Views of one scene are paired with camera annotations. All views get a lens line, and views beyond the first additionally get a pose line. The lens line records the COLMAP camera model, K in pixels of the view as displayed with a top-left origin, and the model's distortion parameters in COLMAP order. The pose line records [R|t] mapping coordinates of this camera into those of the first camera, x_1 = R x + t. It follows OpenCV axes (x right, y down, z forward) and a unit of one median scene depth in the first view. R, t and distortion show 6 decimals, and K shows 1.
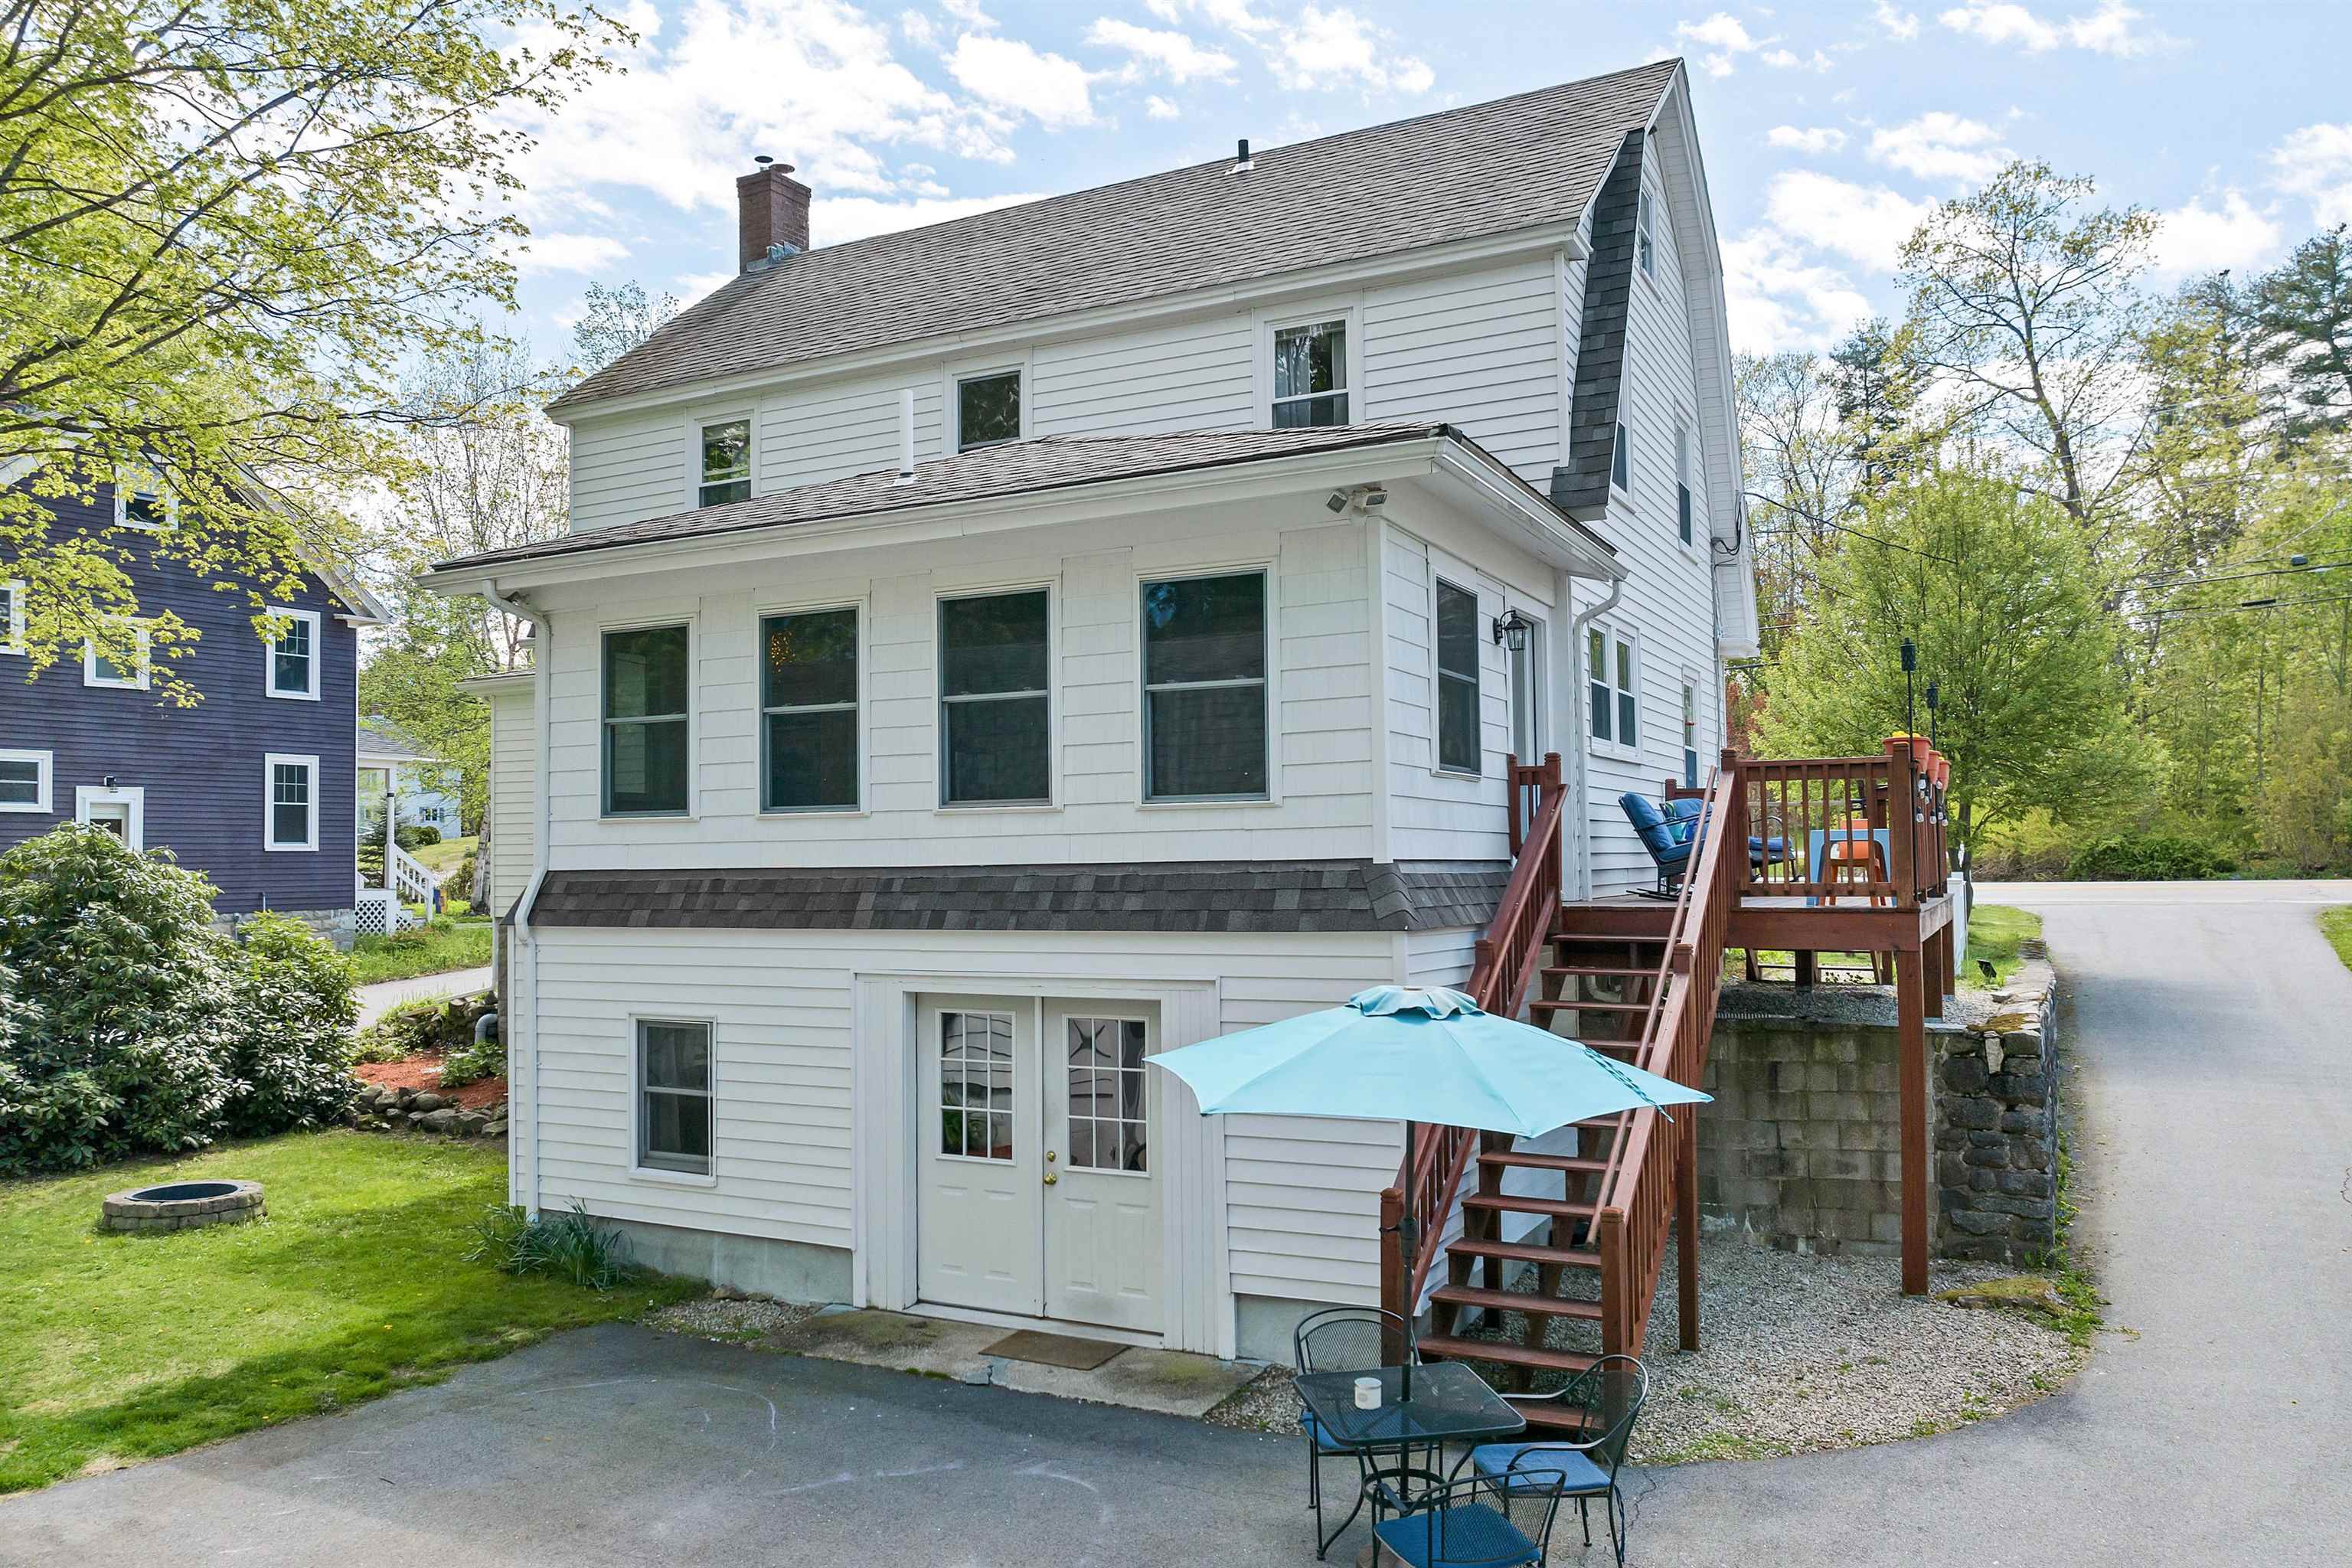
lens RADIAL K [[1660.5, 0, 1176.0], [0, 1660.5, 784.0], [0, 0, 1]] dist [-0.005084, -0.001442]
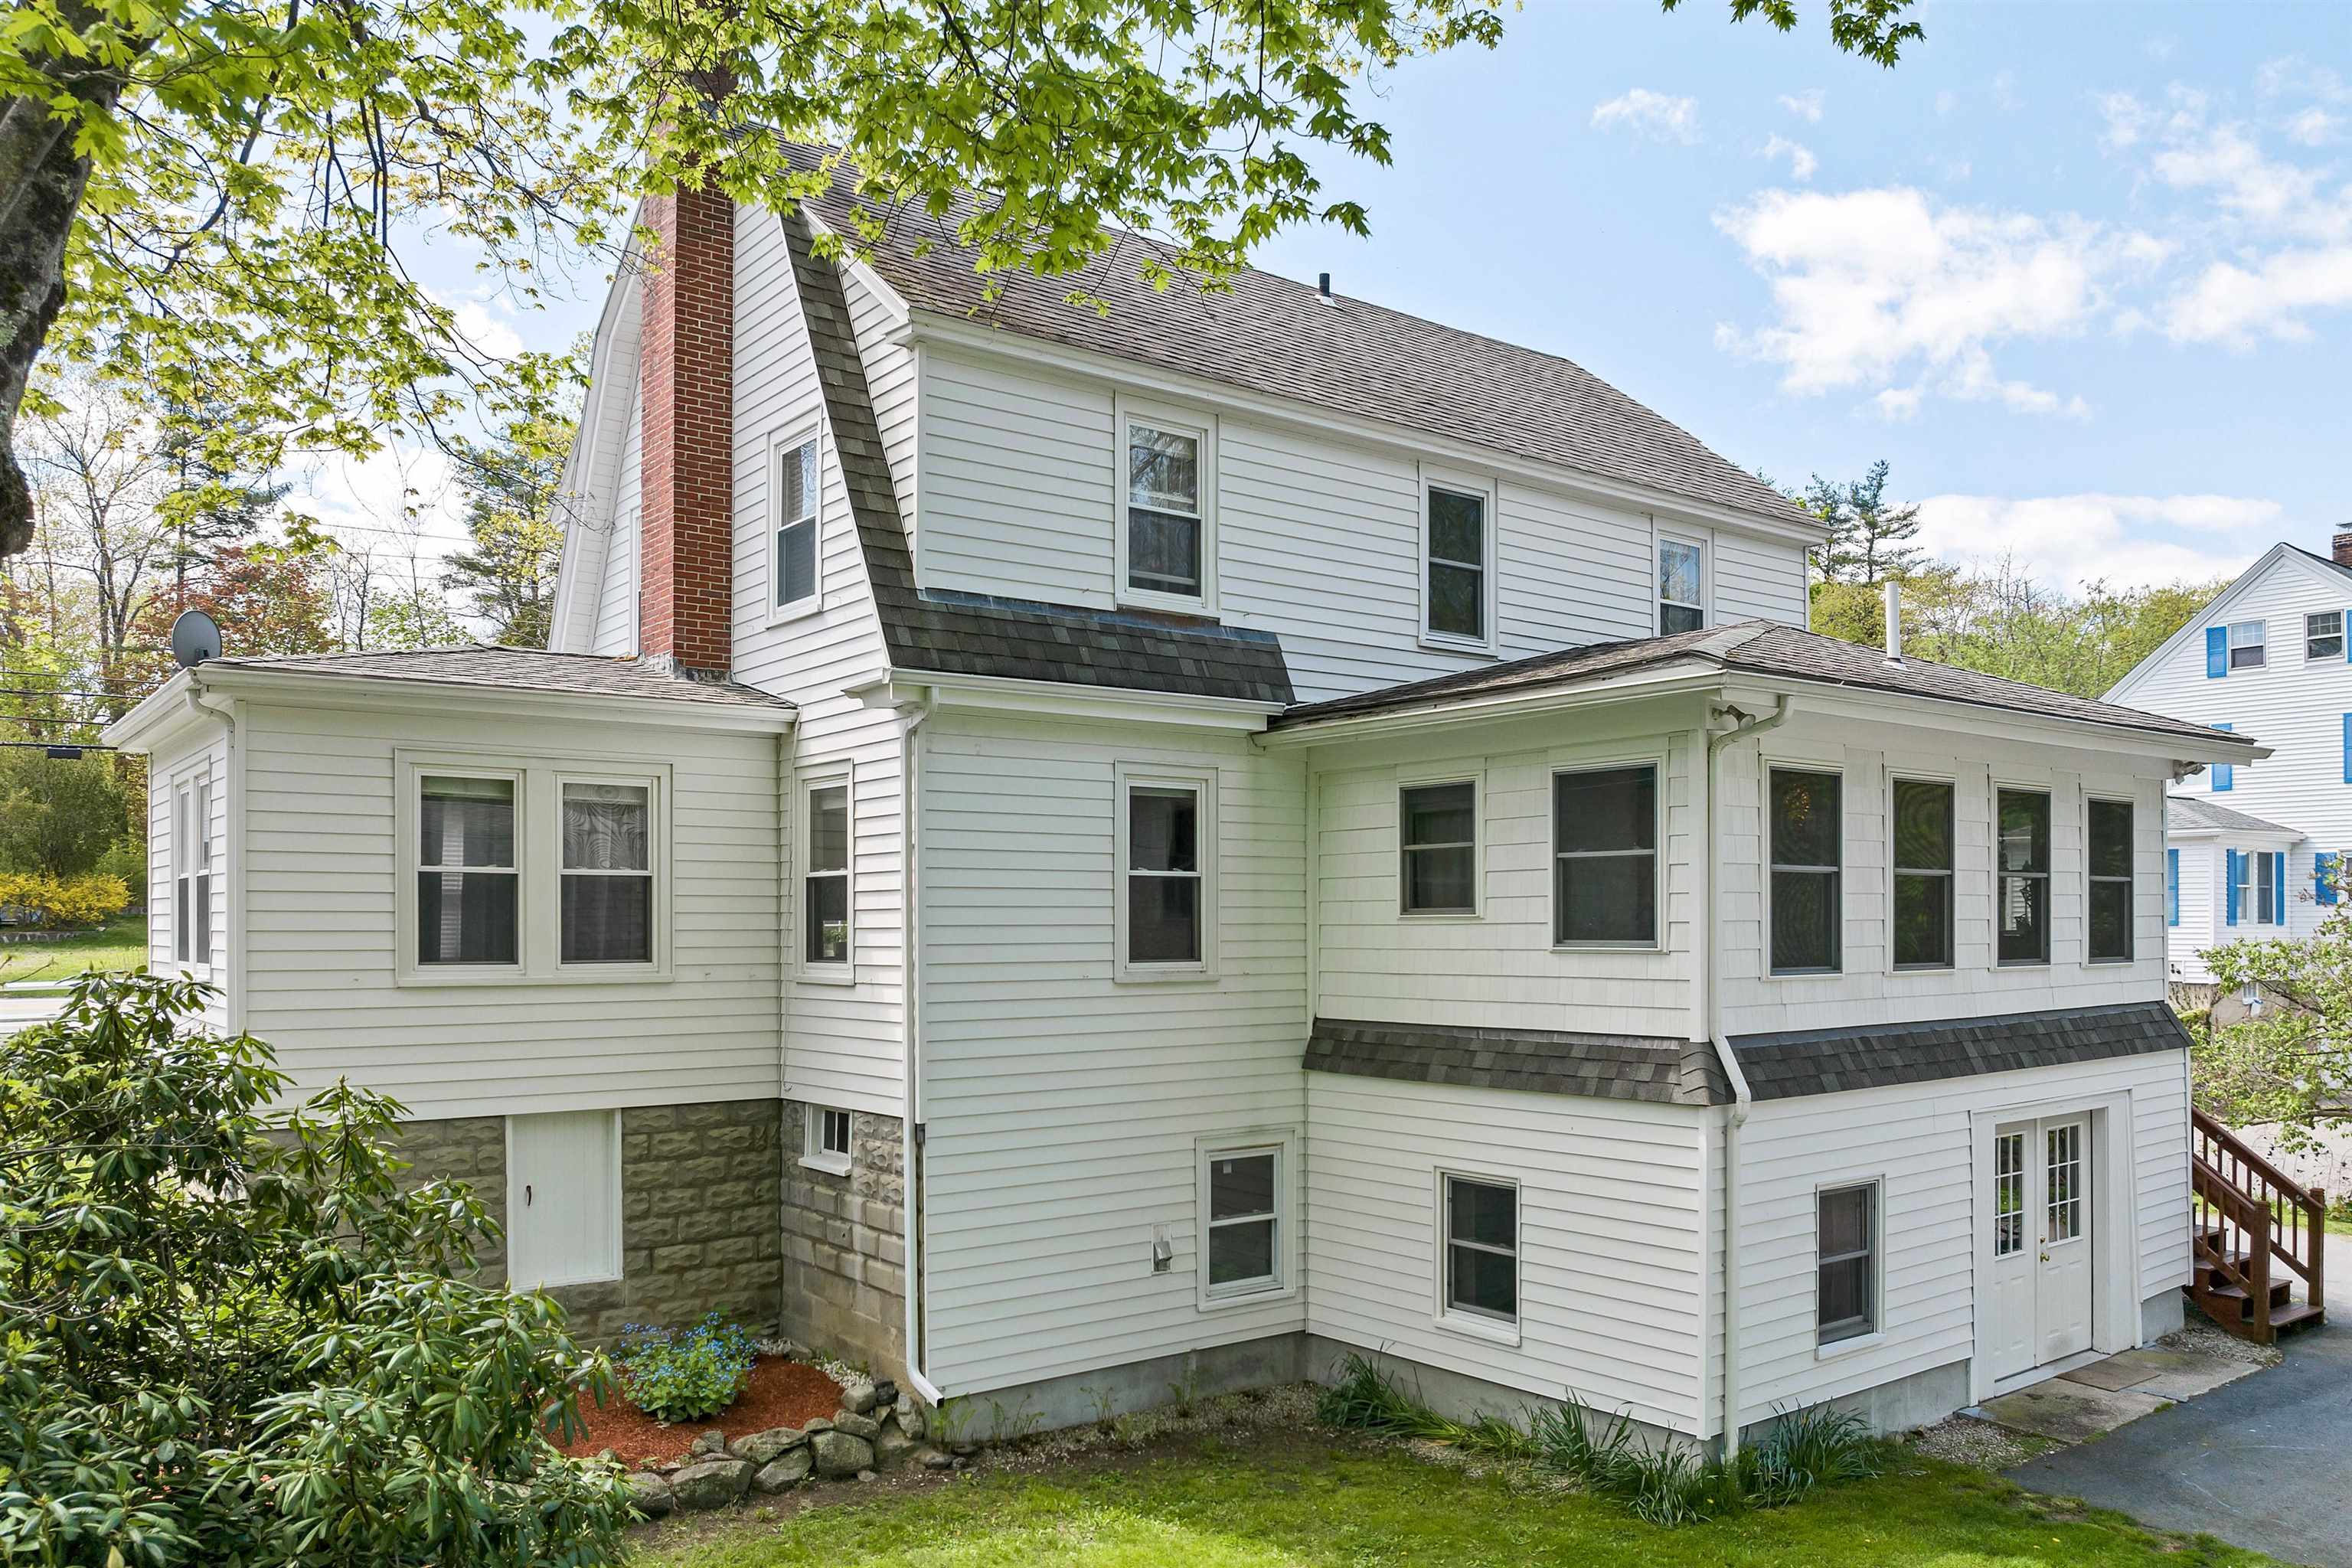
lens RADIAL K [[1702.9, 0, 1175.9], [0, 1702.9, 932.9], [0, 0, 1]] dist [0.004256, 0.002340]
pose [[0.406441, 0.007201, 0.913649, -1.357151], [-0.042447, 0.999038, 0.011009, 0.000681], [-0.912691, -0.043256, 0.406356, 0.946331]]
